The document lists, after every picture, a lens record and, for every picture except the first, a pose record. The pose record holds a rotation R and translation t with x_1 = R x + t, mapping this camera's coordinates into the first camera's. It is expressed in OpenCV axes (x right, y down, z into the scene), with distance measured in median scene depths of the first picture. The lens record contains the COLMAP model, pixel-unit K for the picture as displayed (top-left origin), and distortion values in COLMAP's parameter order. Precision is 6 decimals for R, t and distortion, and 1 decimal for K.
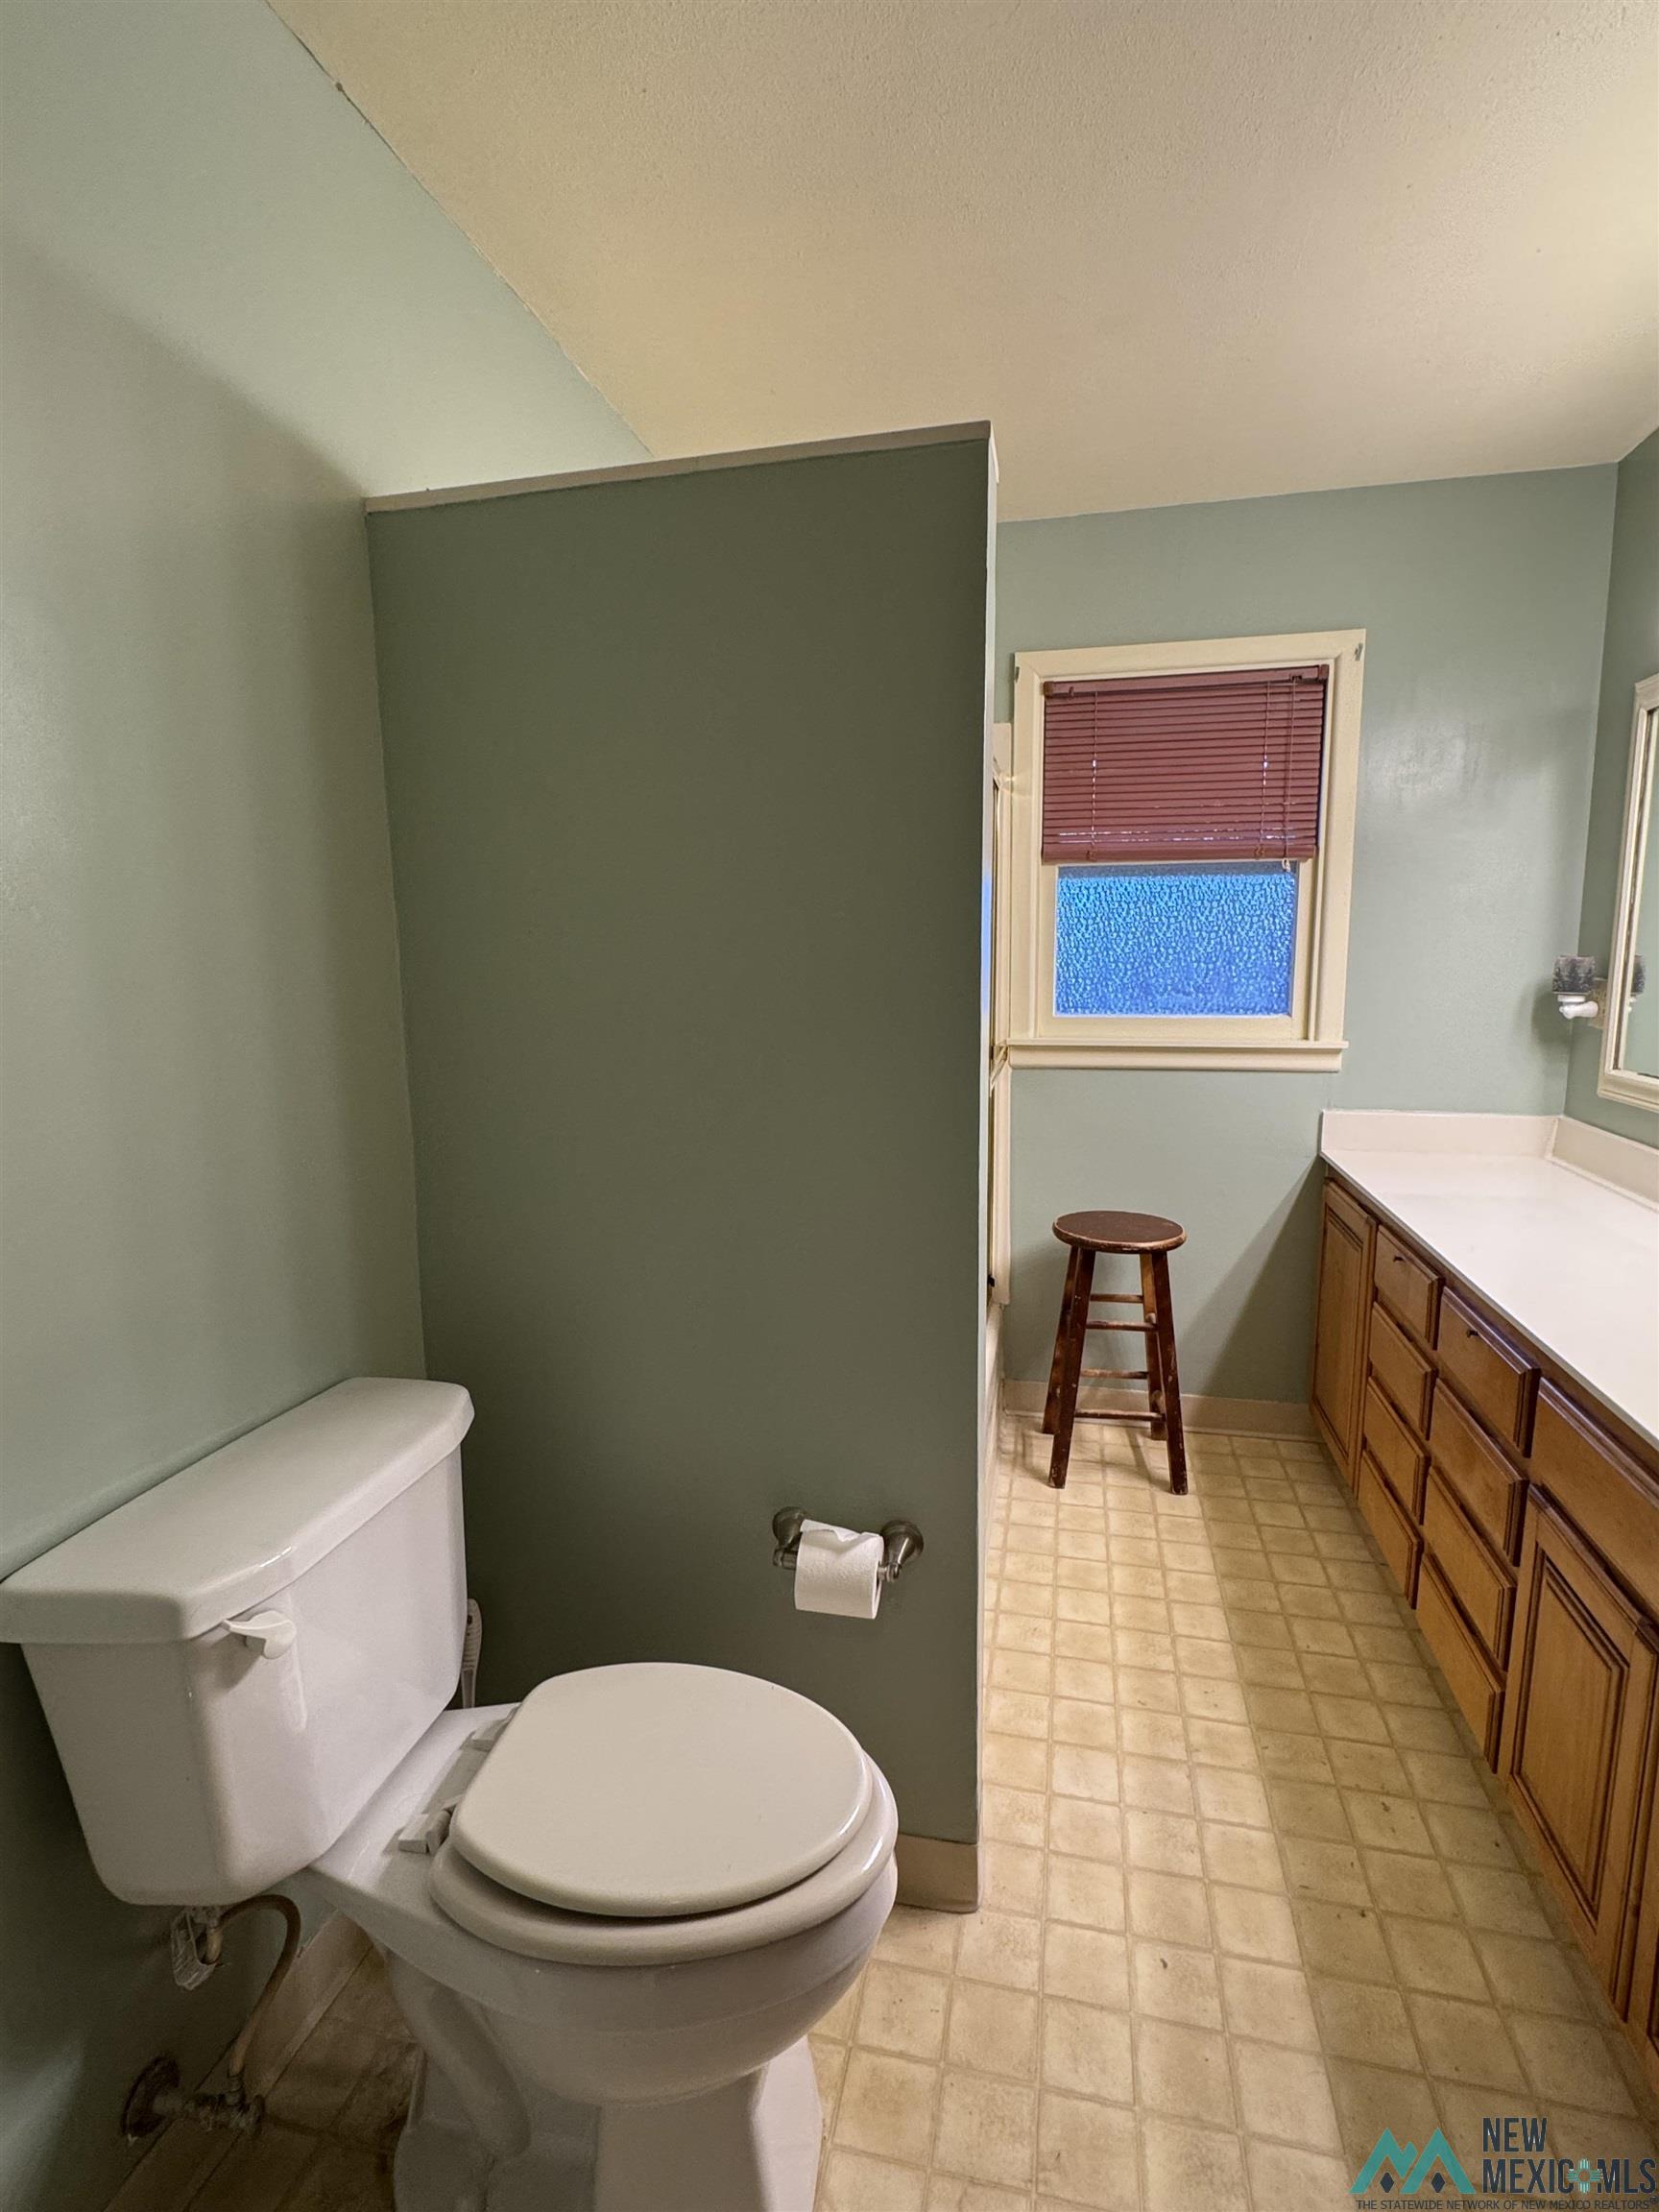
lens RADIAL K [[1060.0, 0, 827.7], [0, 1060.0, 1099.2], [0, 0, 1]] dist [-0.003306, 0.006079]
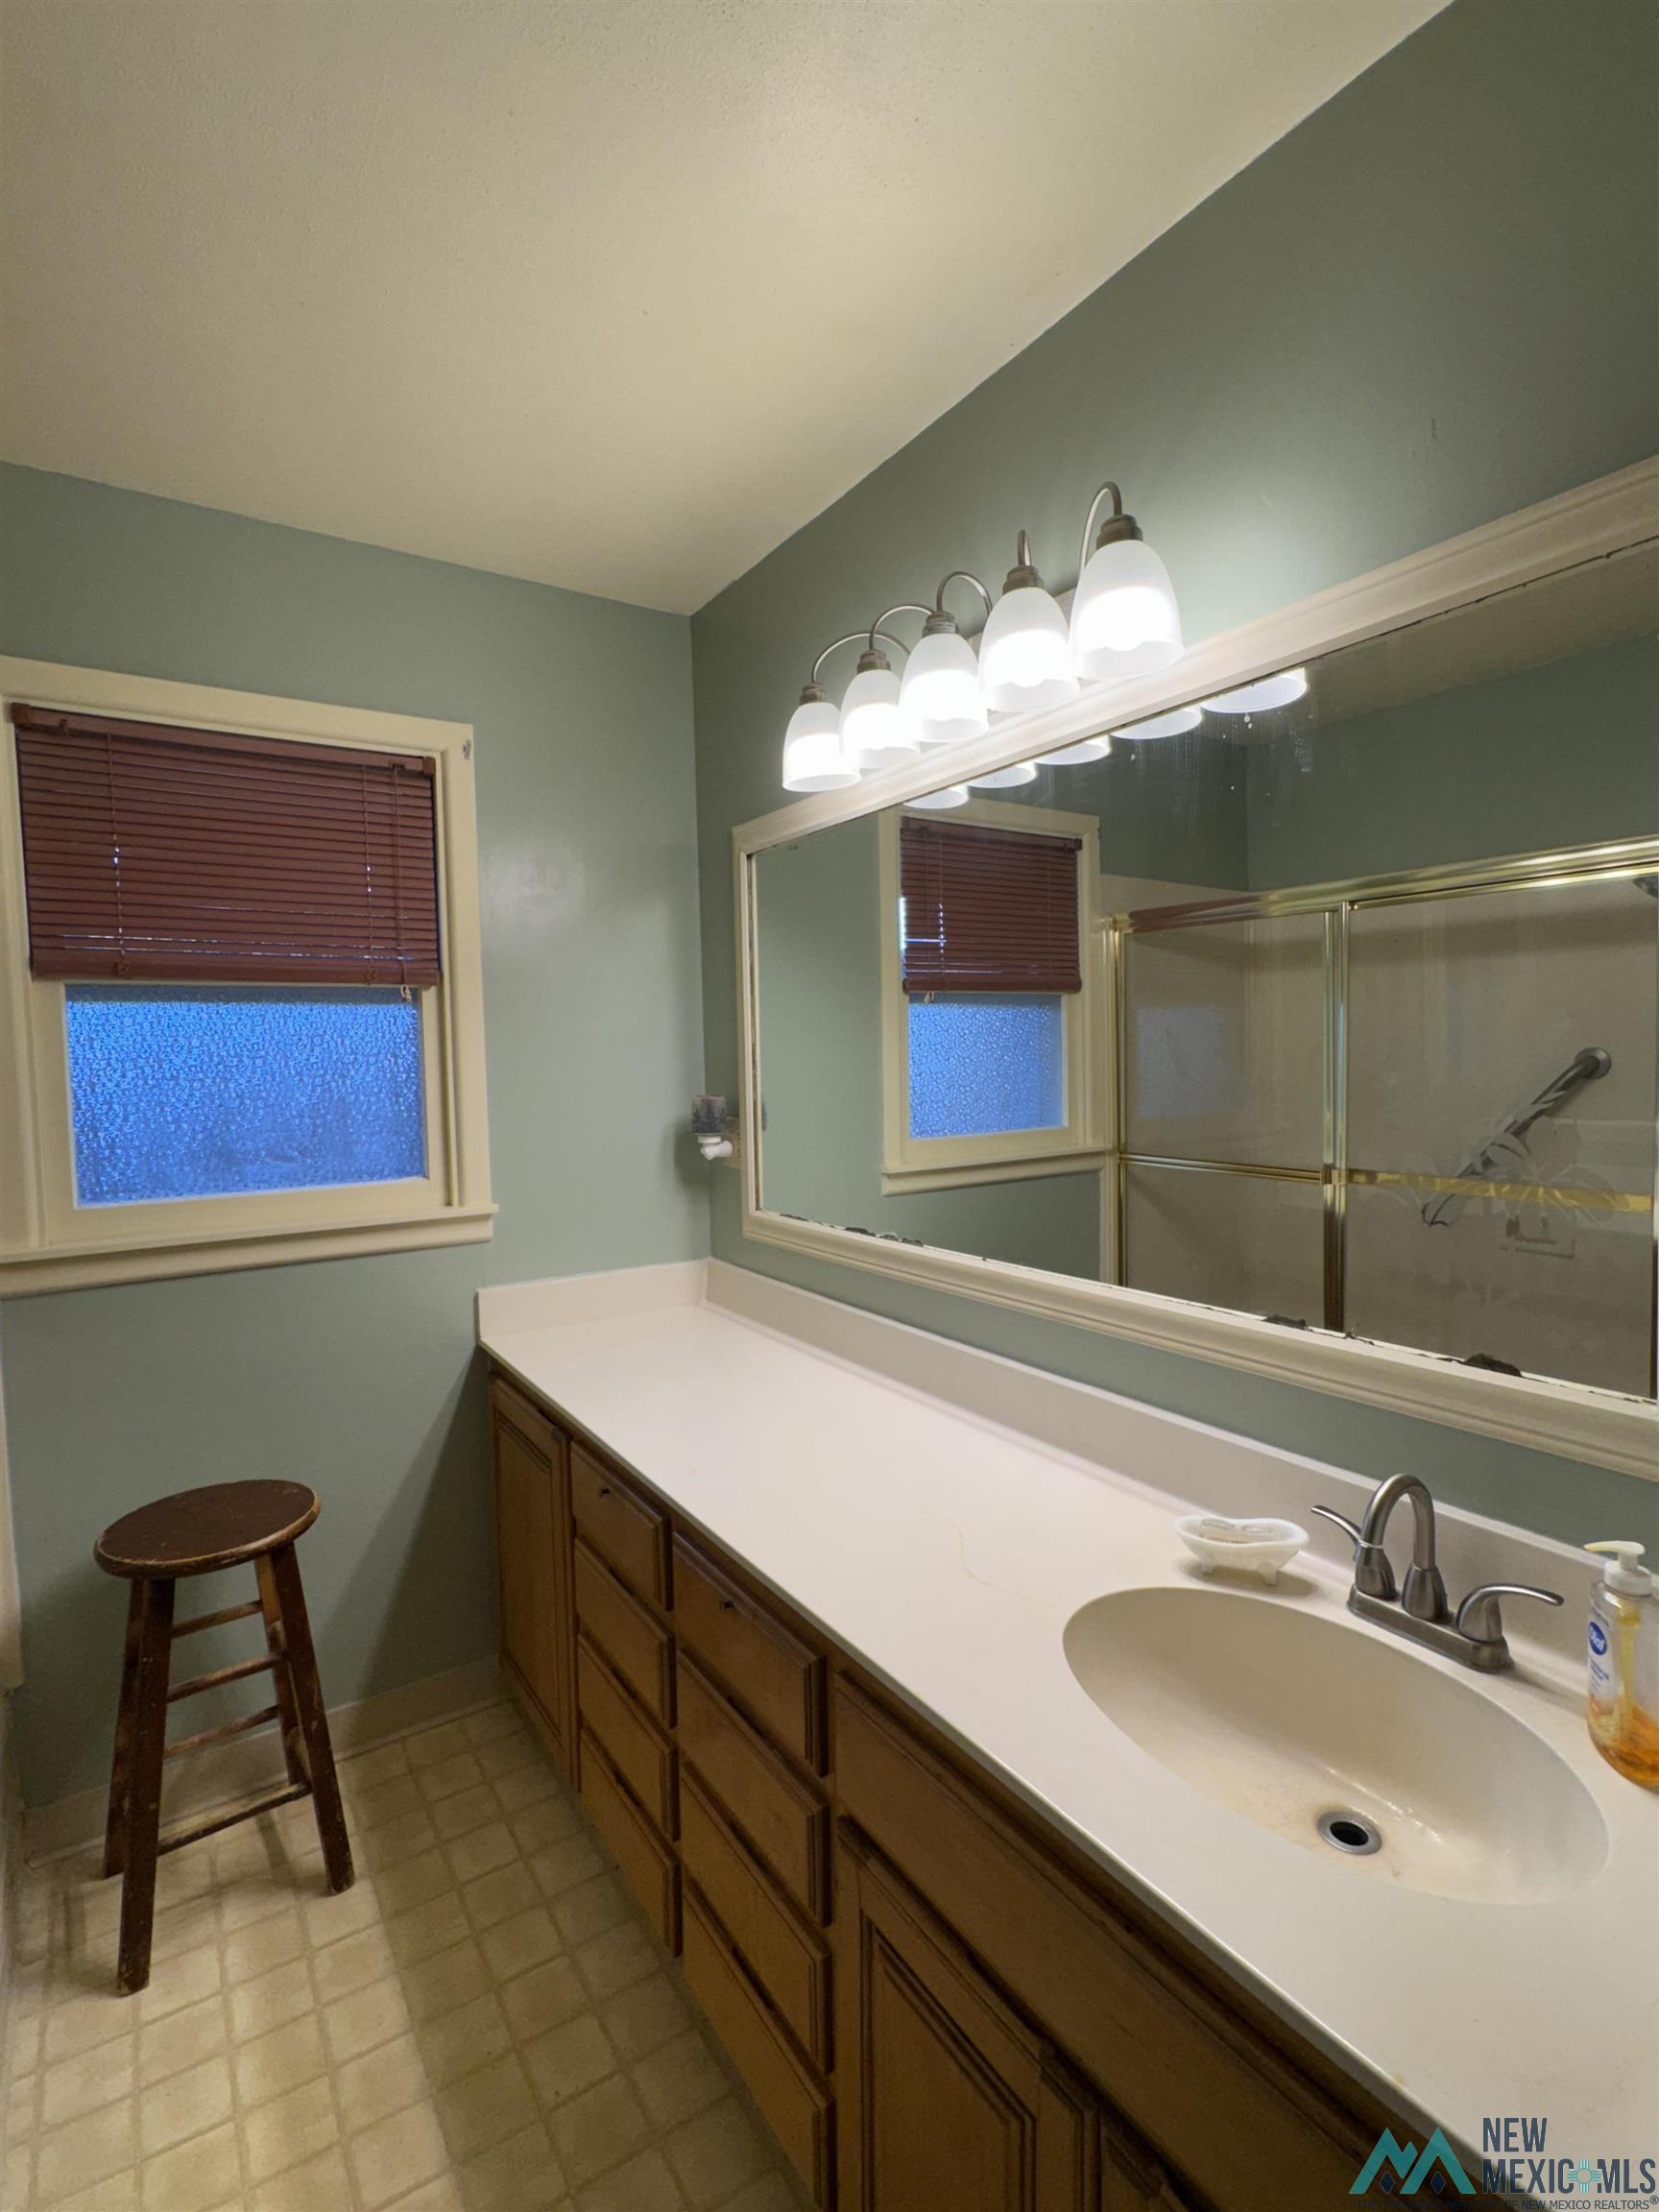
lens RADIAL K [[1060.0, 0, 825.3], [0, 1060.0, 1100.8], [0, 0, 1]] dist [-0.003306, 0.006079]
pose [[0.694626, -0.042154, 0.718135, 0.076898], [0.118619, 0.991328, -0.056546, -0.059356], [-0.709524, 0.124462, 0.693602, 0.237480]]
